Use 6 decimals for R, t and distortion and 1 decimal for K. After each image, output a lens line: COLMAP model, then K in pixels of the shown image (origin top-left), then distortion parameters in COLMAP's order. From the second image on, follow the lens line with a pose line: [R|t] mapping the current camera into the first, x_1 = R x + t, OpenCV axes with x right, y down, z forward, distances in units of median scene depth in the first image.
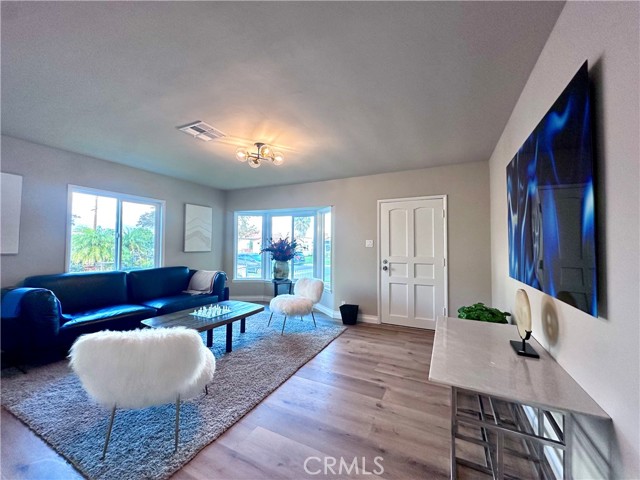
lens RADIAL K [[254.0, 0, 320.0], [0, 254.0, 240.0], [0, 0, 1]] dist [-0.002363, -0.000309]
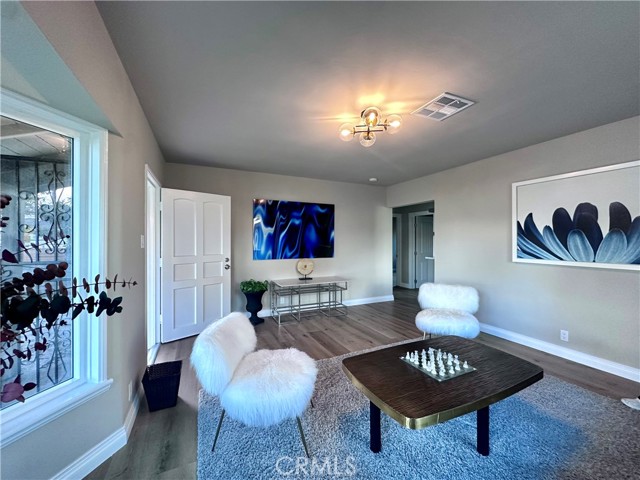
lens RADIAL K [[254.0, 0, 320.0], [0, 254.0, 240.0], [0, 0, 1]] dist [-0.002363, -0.000309]
pose [[-0.782345, -0.003801, 0.622834, -0.439783], [-0.020683, 0.999588, -0.019880, 0.015469], [-0.622502, -0.028435, -0.782102, 1.238777]]
